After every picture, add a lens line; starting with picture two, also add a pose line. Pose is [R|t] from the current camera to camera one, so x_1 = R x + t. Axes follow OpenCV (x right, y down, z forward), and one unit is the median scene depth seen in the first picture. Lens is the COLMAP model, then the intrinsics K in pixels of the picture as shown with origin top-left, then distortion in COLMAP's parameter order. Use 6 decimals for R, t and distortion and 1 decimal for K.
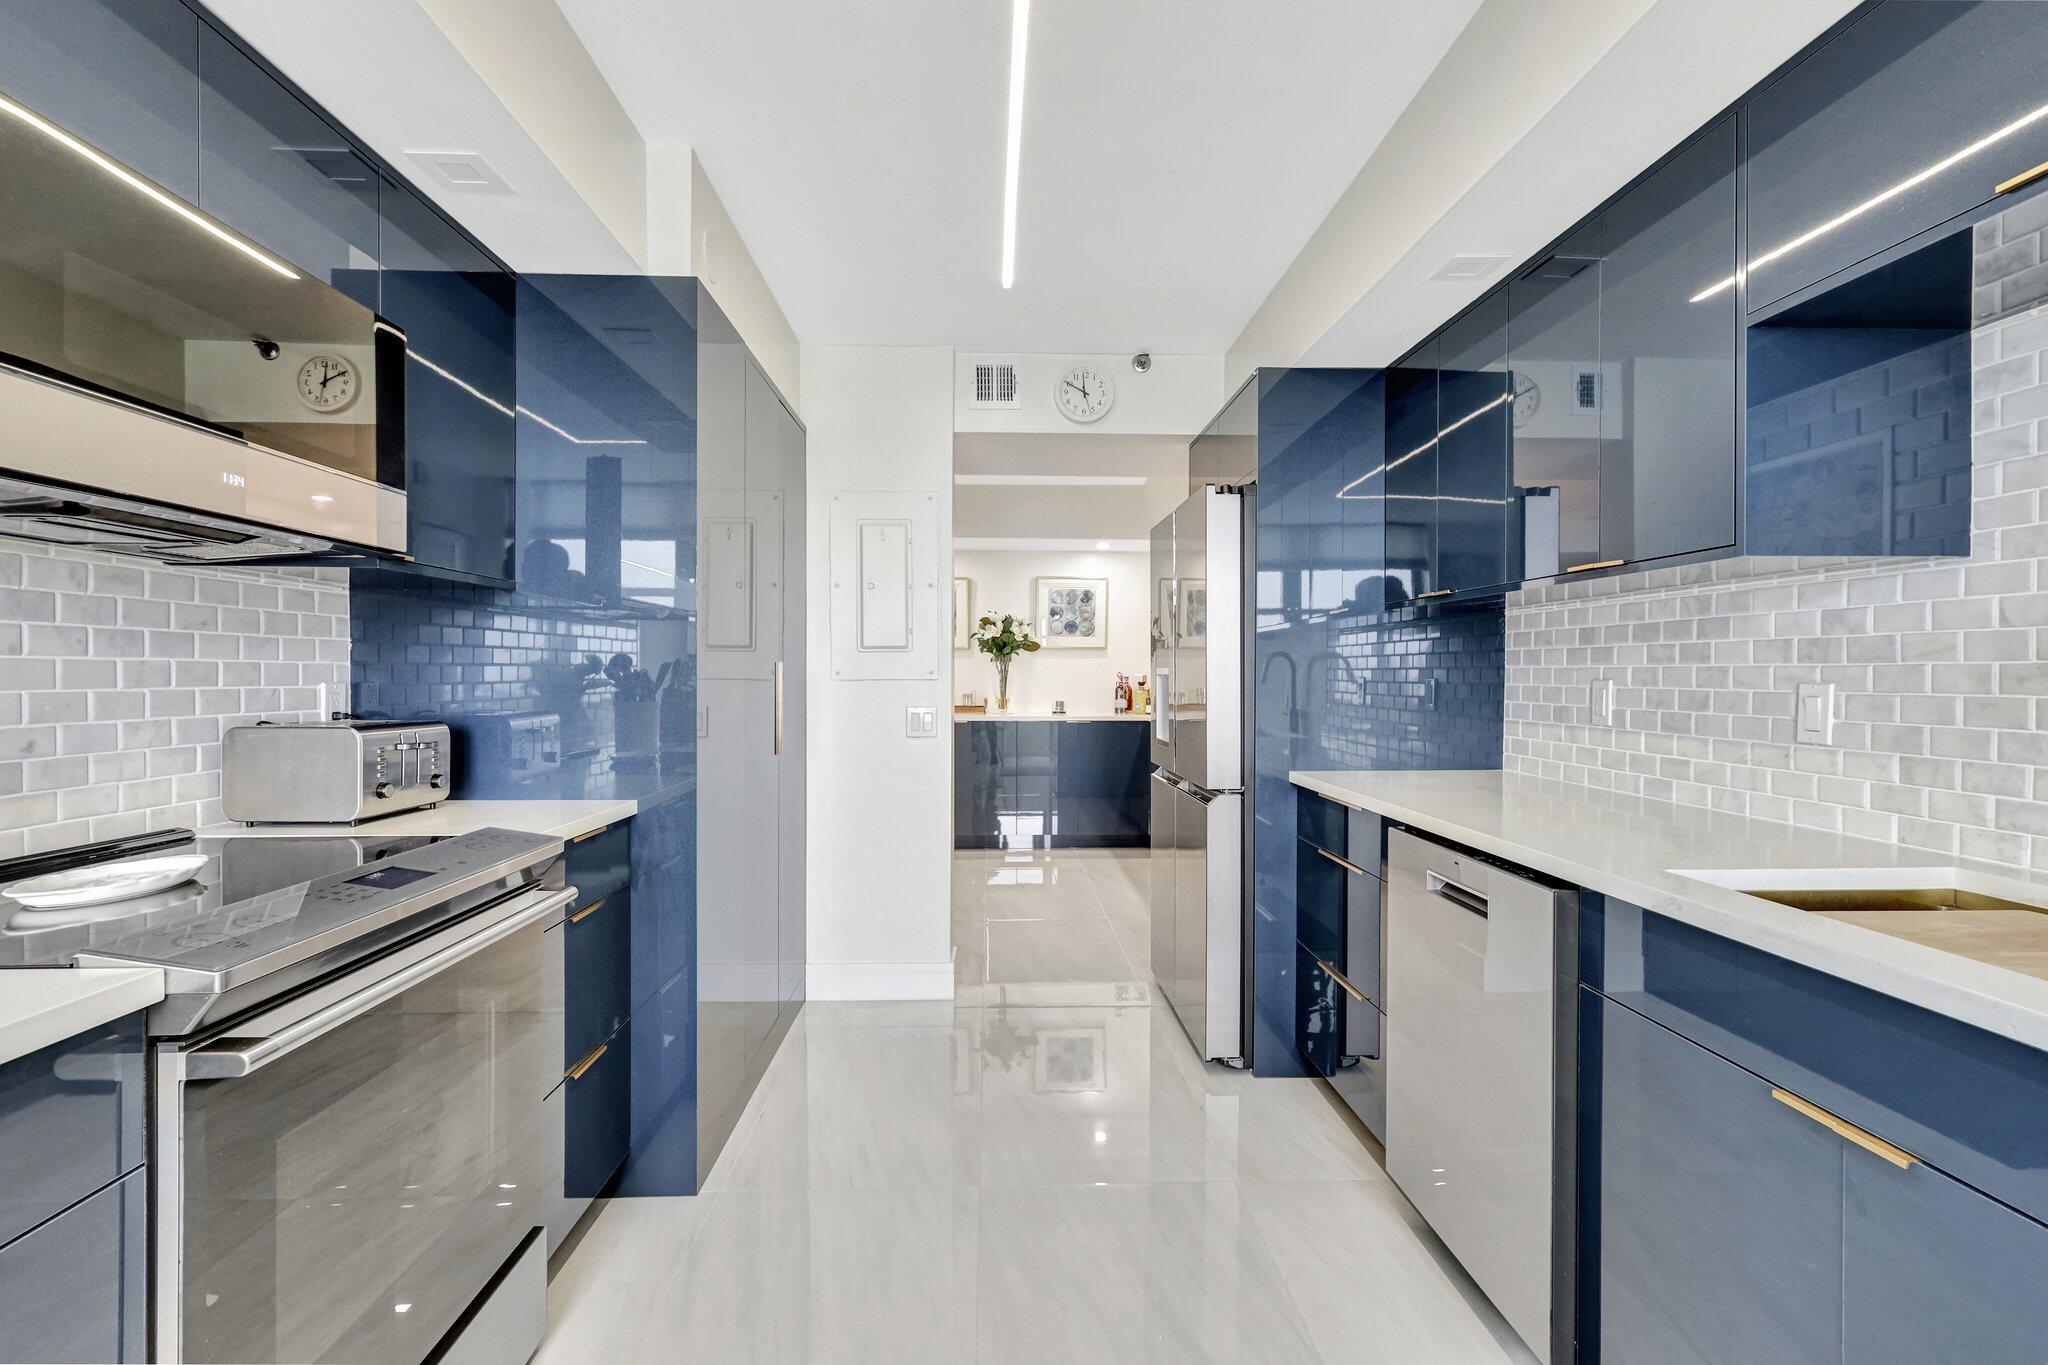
lens RADIAL K [[953.2, 0, 1022.2], [0, 953.2, 677.6], [0, 0, 1]] dist [-0.000880, 0.000802]
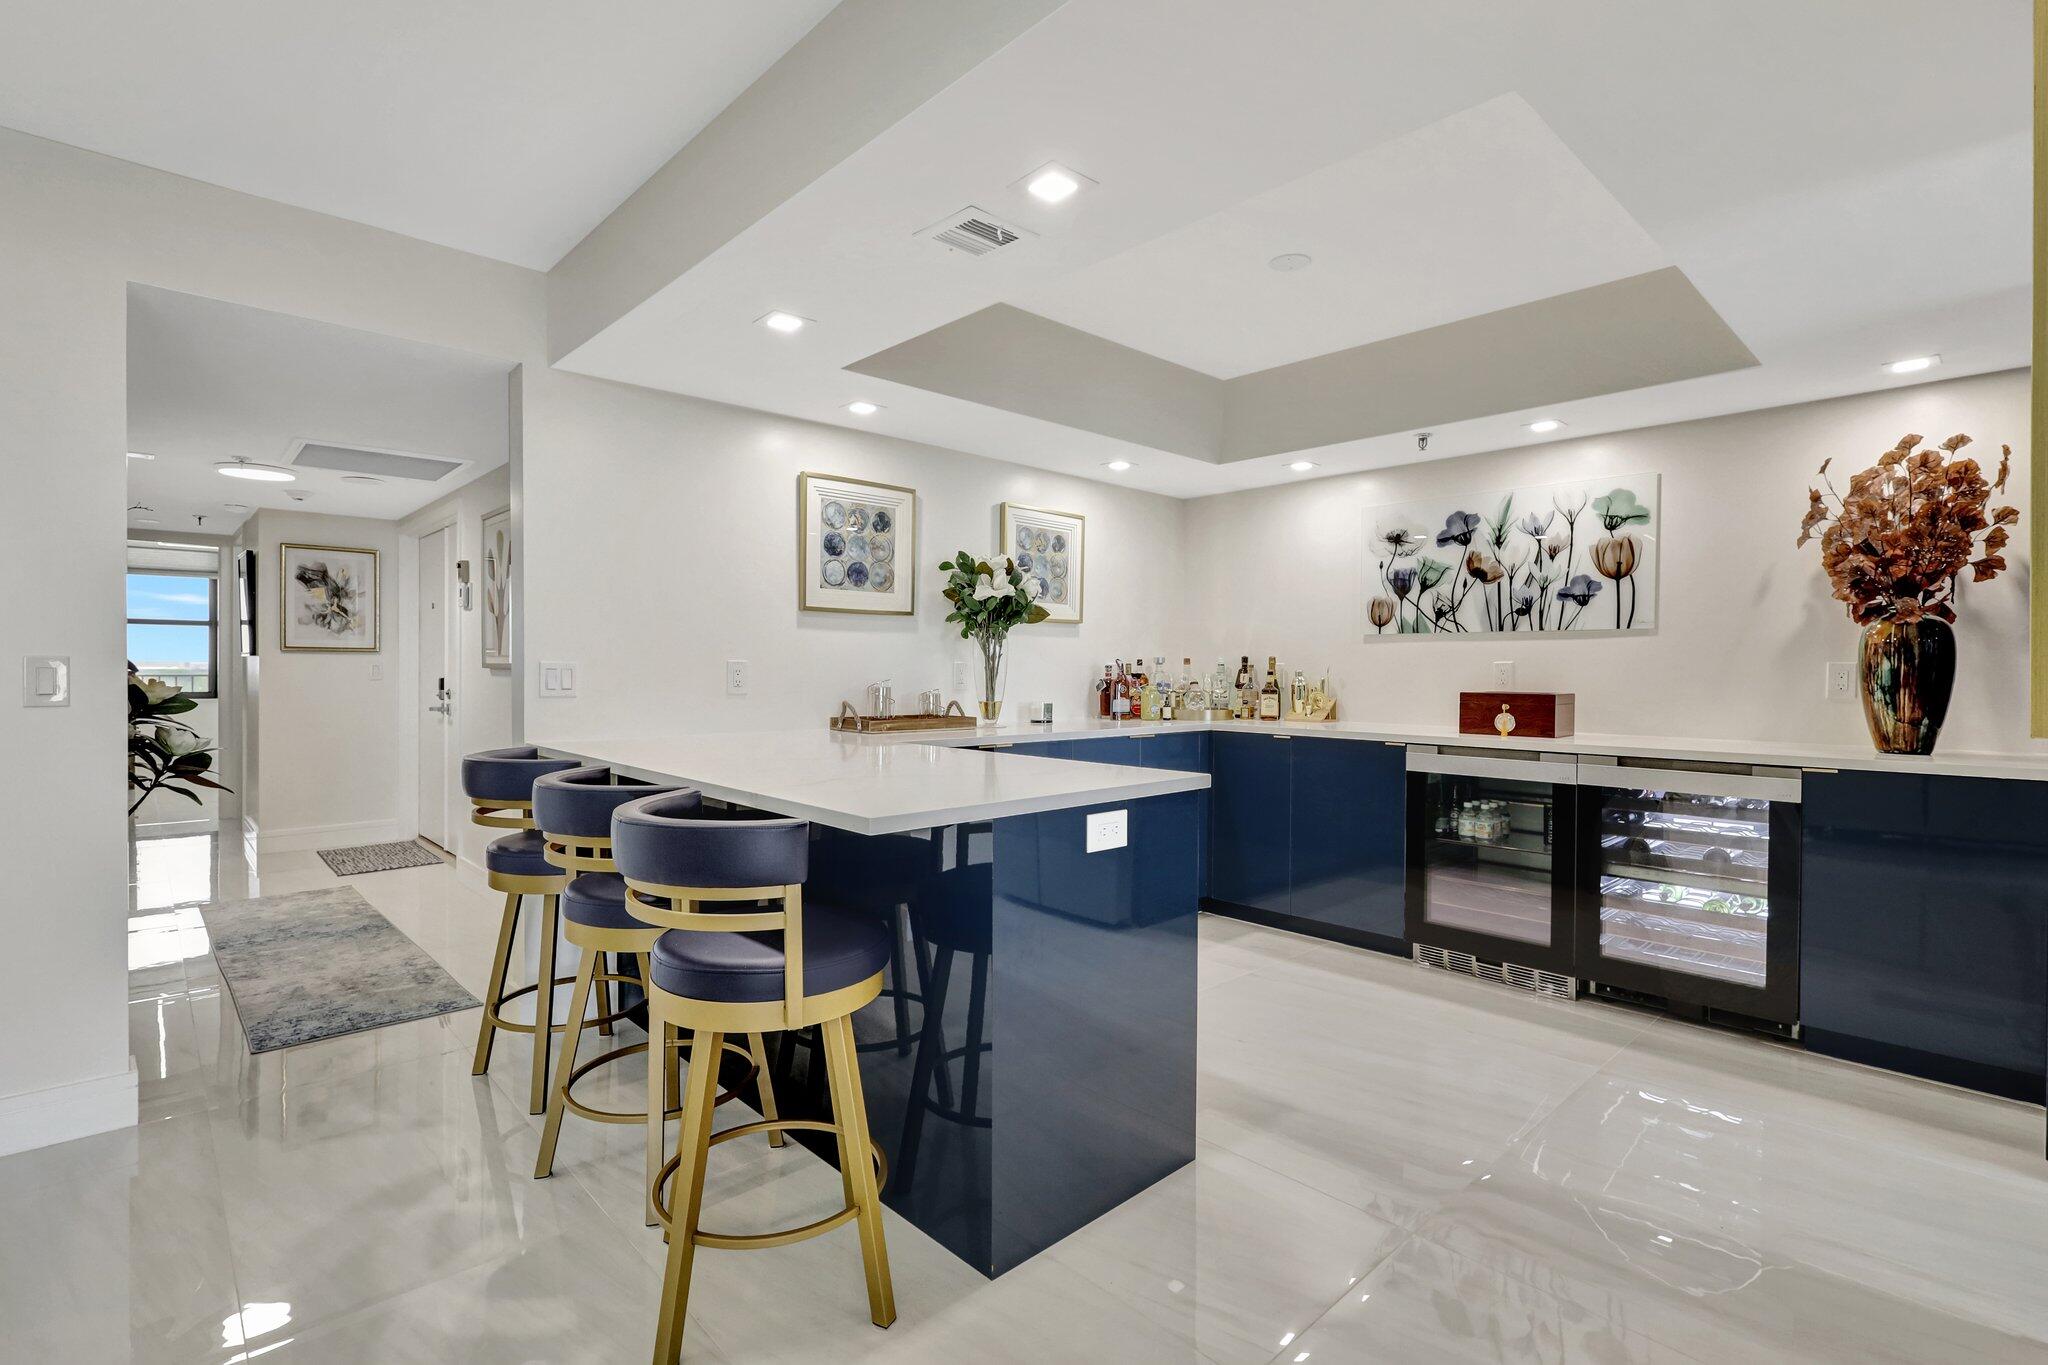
lens RADIAL K [[953.2, 0, 1020.3], [0, 953.2, 686.7], [0, 0, 1]] dist [-0.000880, 0.000802]
pose [[0.762180, -0.010525, 0.647280, -0.947325], [-0.000802, 0.999852, 0.017202, 0.005834], [-0.647365, -0.013630, 0.762058, 1.311703]]
